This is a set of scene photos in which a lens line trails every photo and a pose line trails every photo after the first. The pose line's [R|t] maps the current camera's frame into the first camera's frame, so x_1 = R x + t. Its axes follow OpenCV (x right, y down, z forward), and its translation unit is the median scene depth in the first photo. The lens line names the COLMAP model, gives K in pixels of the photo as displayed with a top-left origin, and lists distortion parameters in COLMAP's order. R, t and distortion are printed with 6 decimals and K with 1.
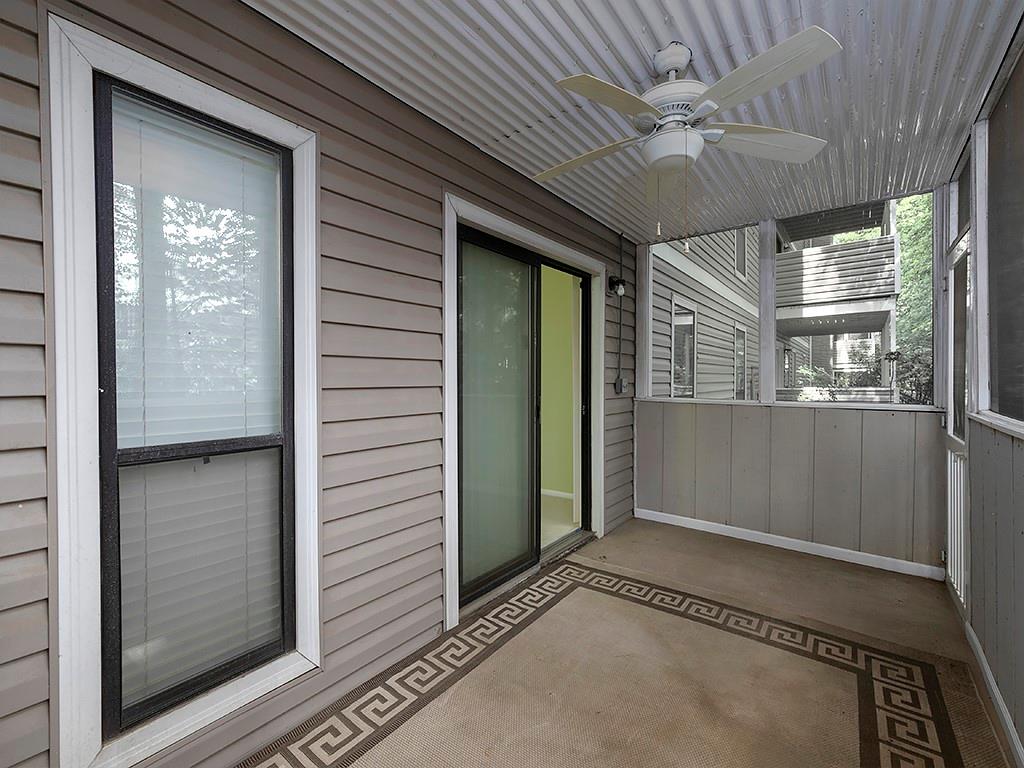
lens RADIAL K [[467.5, 0, 512.0], [0, 467.5, 384.0], [0, 0, 1]] dist [0.001371, 0.000329]
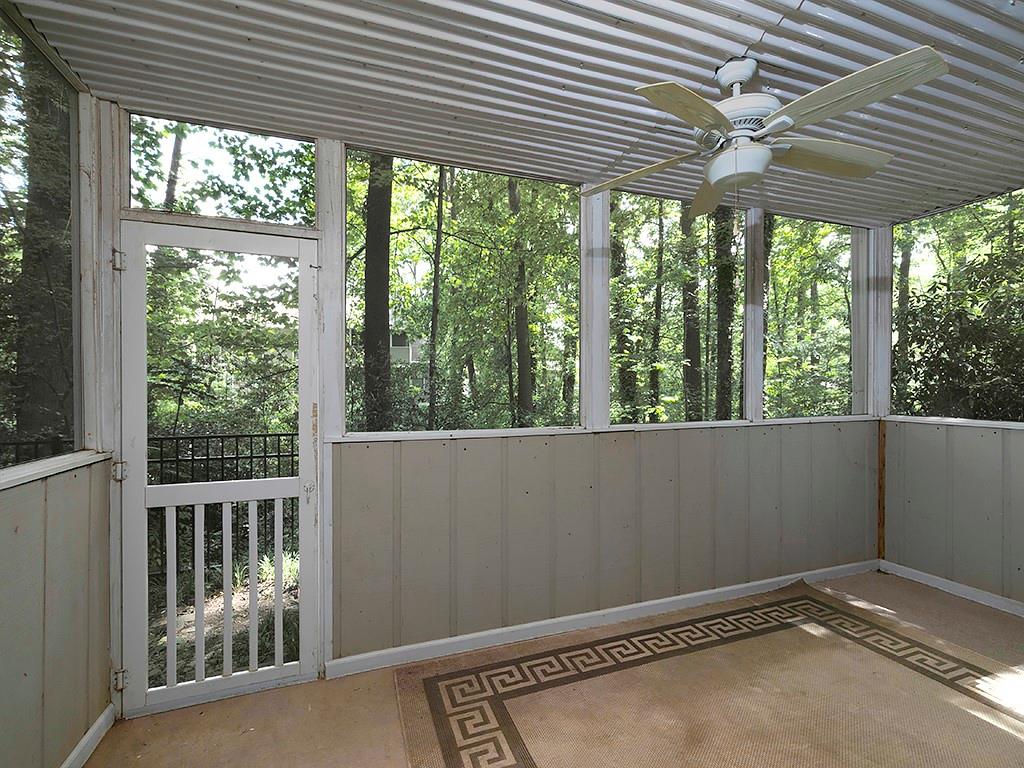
lens RADIAL K [[467.5, 0, 512.0], [0, 467.5, 384.0], [0, 0, 1]] dist [0.001371, 0.000329]
pose [[-0.830586, 0.007895, 0.556834, 0.167759], [0.014642, 0.999863, 0.007665, -0.053868], [-0.556698, 0.014519, -0.830588, 1.803381]]
